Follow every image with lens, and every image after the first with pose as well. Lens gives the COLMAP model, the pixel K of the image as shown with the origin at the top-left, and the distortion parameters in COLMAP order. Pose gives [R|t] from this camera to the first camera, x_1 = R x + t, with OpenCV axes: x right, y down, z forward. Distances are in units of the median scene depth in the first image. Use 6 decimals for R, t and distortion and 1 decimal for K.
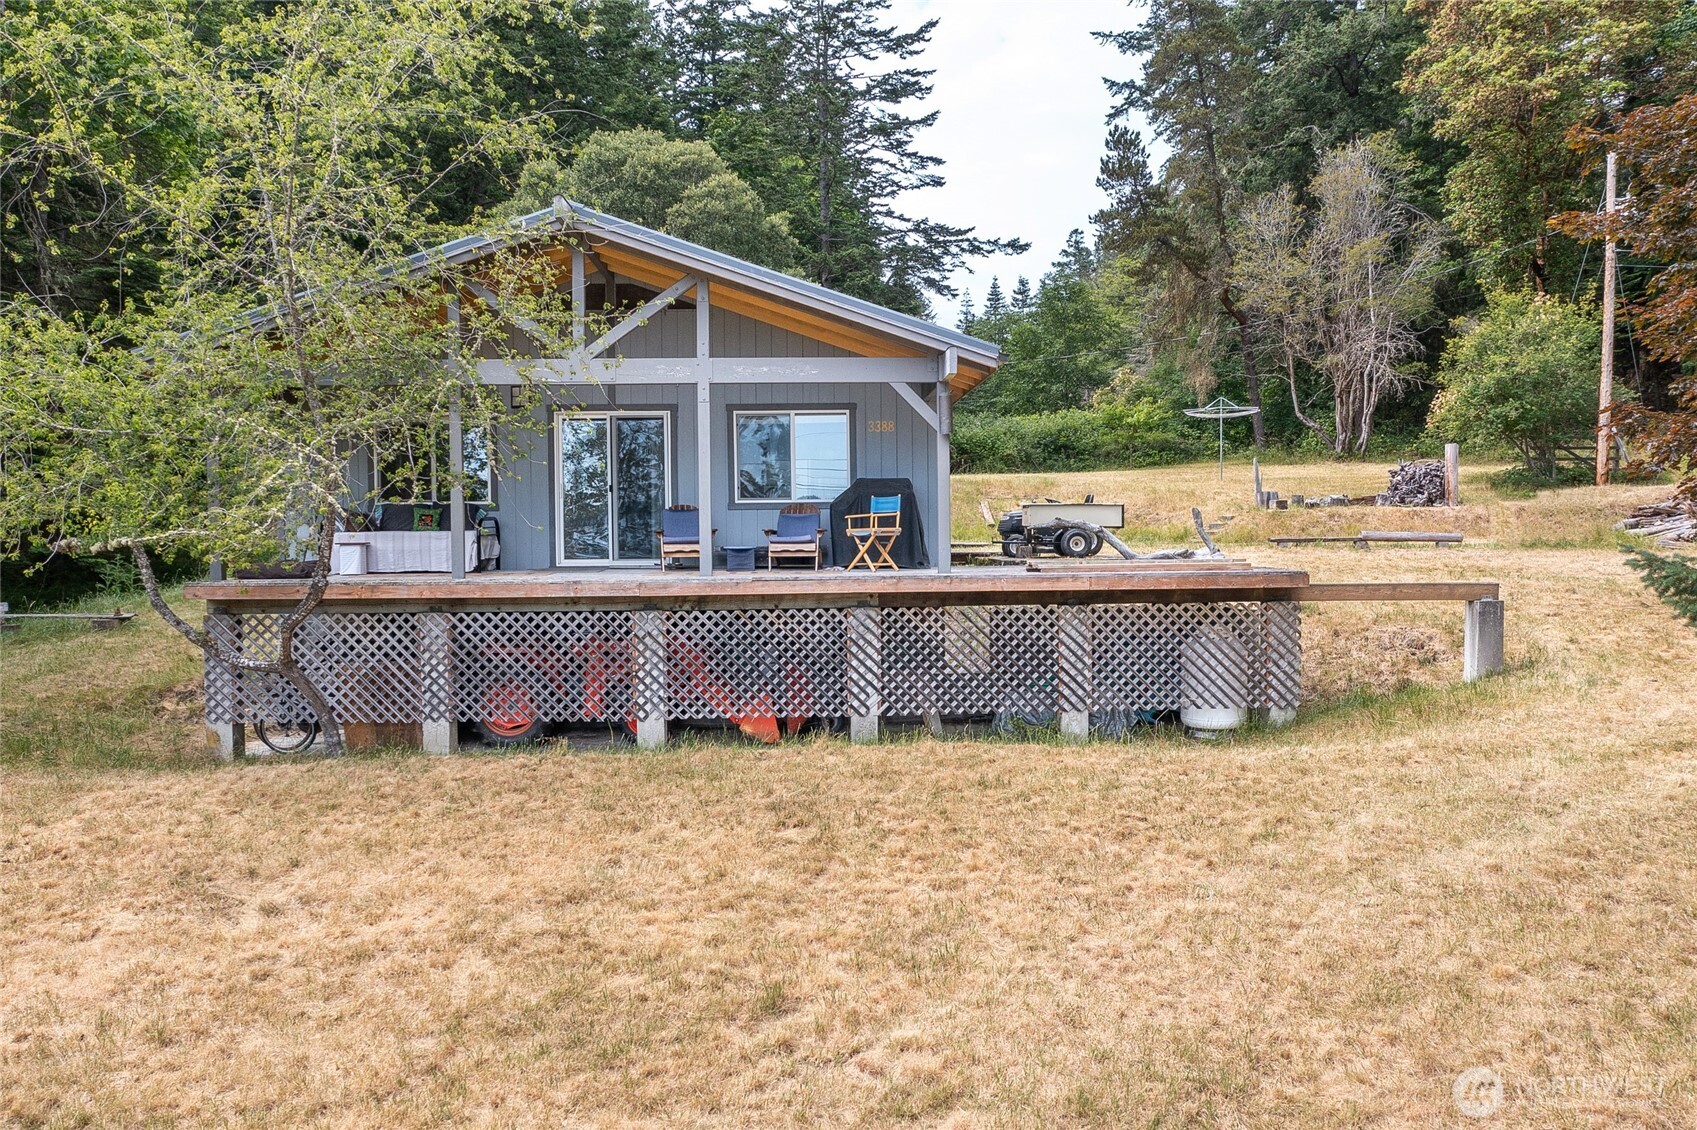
lens RADIAL K [[1318.7, 0, 848.5], [0, 1318.7, 565.0], [0, 0, 1]] dist [0.058389, -0.001280]
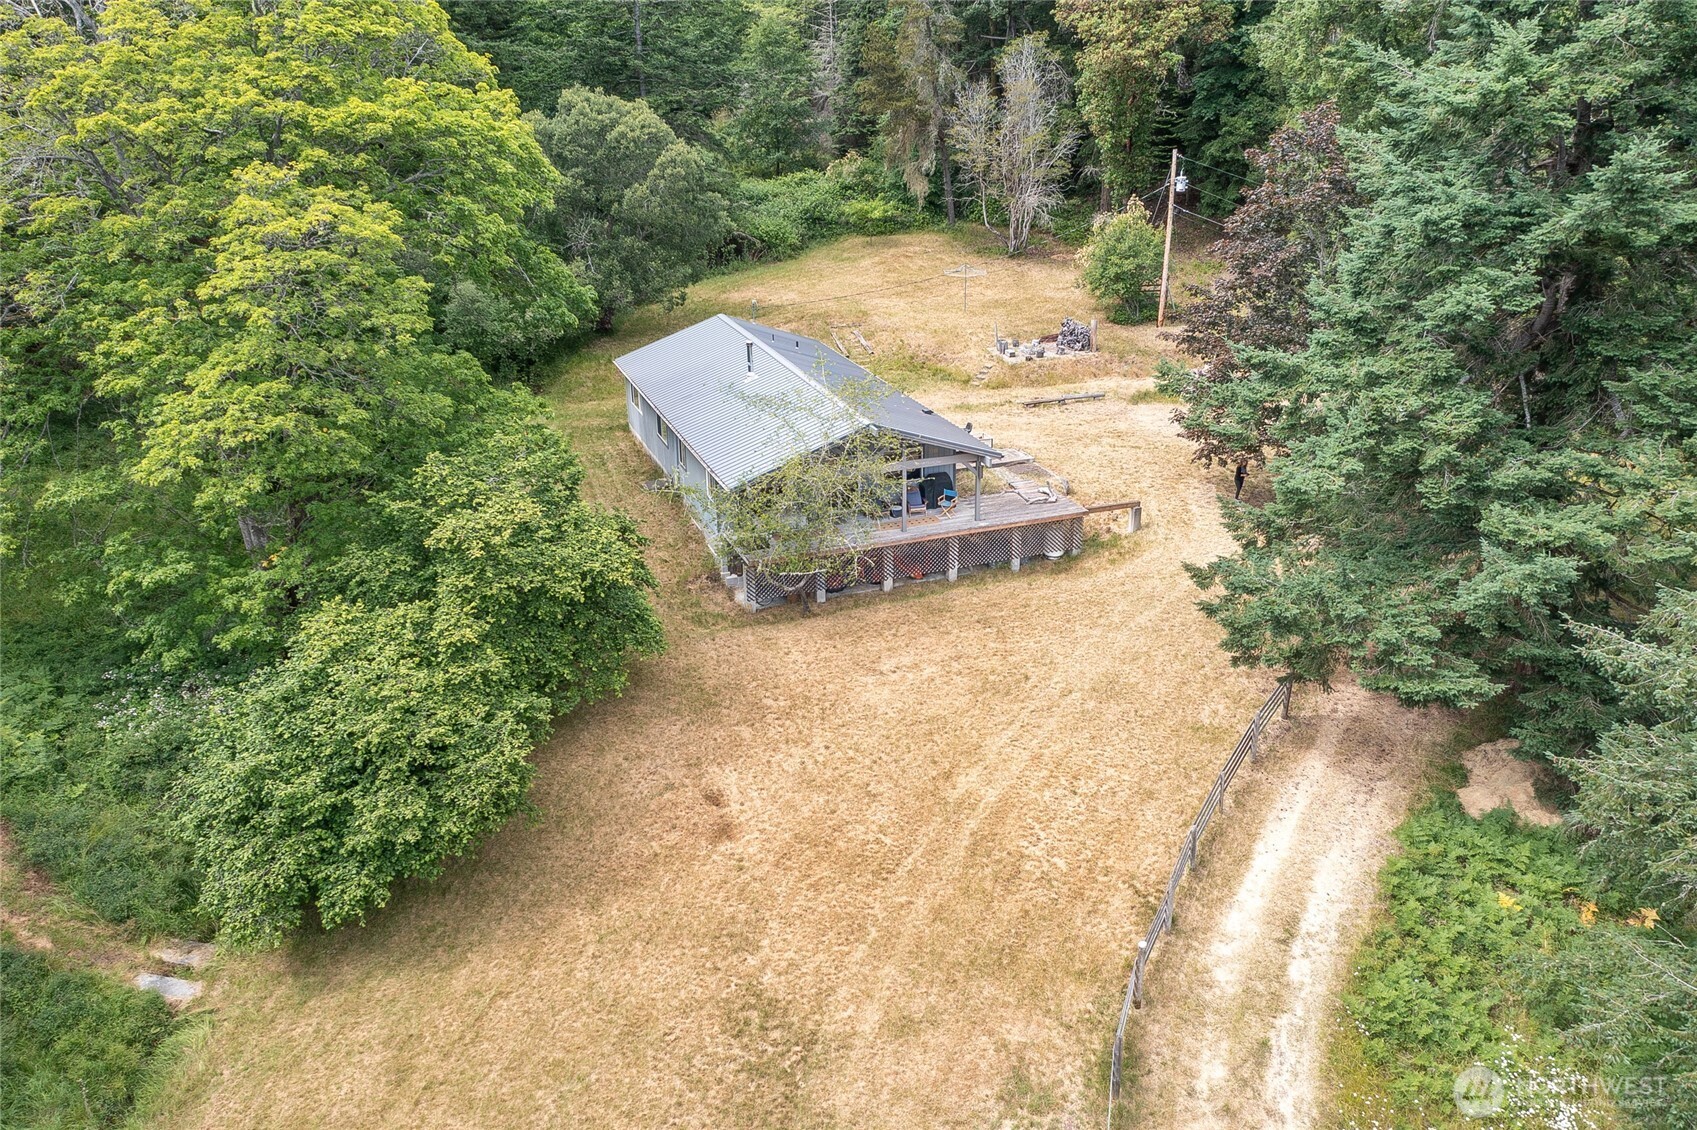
lens RADIAL K [[1318.7, 0, 848.5], [0, 1318.7, 565.0], [0, 0, 1]] dist [0.058389, -0.001280]
pose [[0.951117, -0.118062, 0.285371, -0.407599], [0.018542, 0.944206, 0.328834, -0.338960], [-0.308272, -0.307469, 0.900240, -0.618469]]
